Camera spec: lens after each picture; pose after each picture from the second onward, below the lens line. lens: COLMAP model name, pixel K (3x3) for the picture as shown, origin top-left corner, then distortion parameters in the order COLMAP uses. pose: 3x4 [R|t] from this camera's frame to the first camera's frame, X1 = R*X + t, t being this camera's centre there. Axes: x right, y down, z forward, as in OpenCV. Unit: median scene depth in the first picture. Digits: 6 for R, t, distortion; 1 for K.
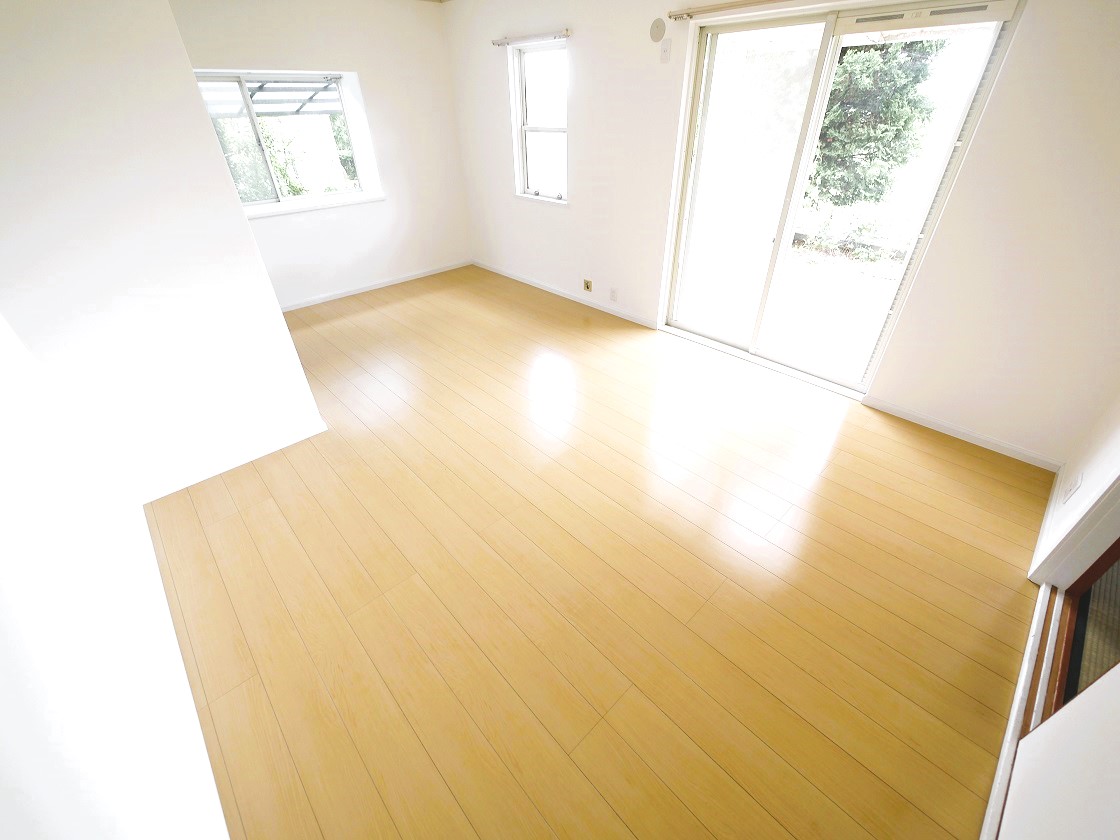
lens RADIAL K [[462.3, 0, 560.0], [0, 462.3, 420.0], [0, 0, 1]] dist [-0.005150, -0.000287]
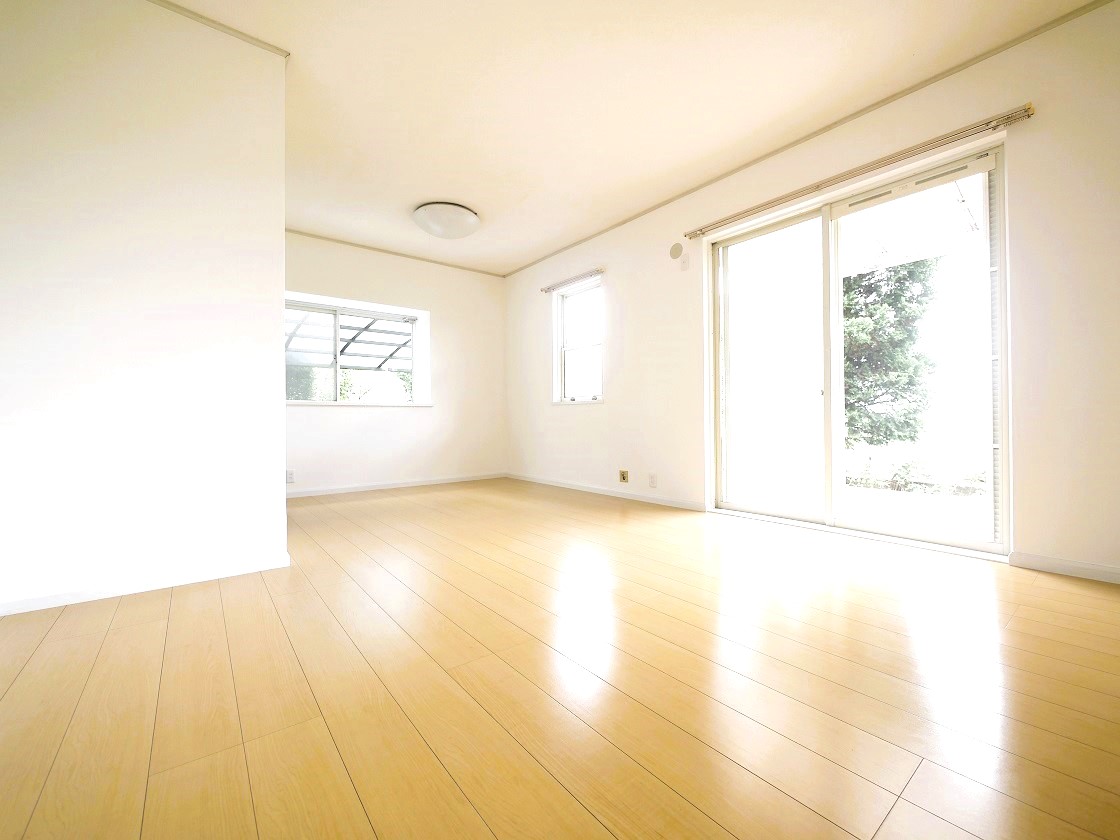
lens RADIAL K [[462.3, 0, 560.0], [0, 462.3, 420.0], [0, 0, 1]] dist [-0.005150, -0.000287]
pose [[0.996617, 0.007593, -0.081832, 0.007681], [-0.052674, 0.823326, -0.565119, 0.155674], [0.063083, 0.567518, 0.820941, 0.169307]]
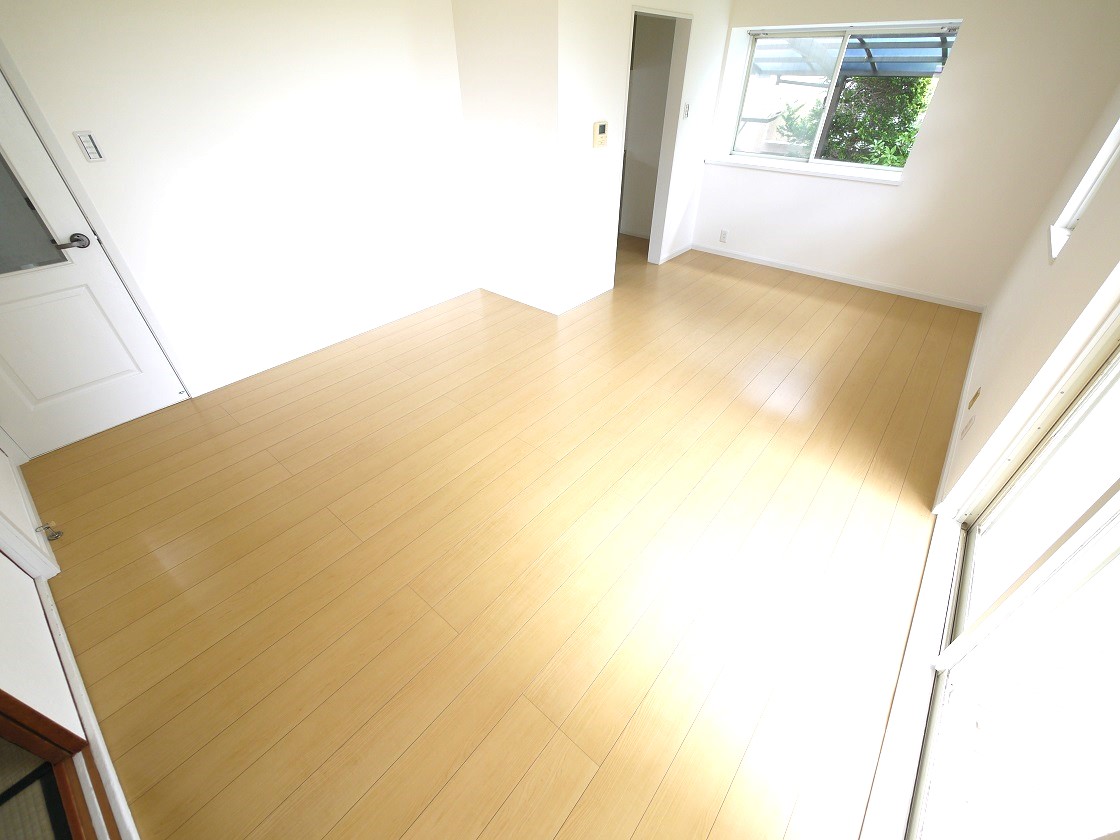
lens RADIAL K [[462.3, 0, 560.0], [0, 462.3, 420.0], [0, 0, 1]] dist [-0.005150, -0.000287]
pose [[0.122150, 0.613324, -0.780329, 0.470685], [-0.569481, 0.687231, 0.451005, -0.245504], [0.812878, 0.389292, 0.433222, 0.363757]]
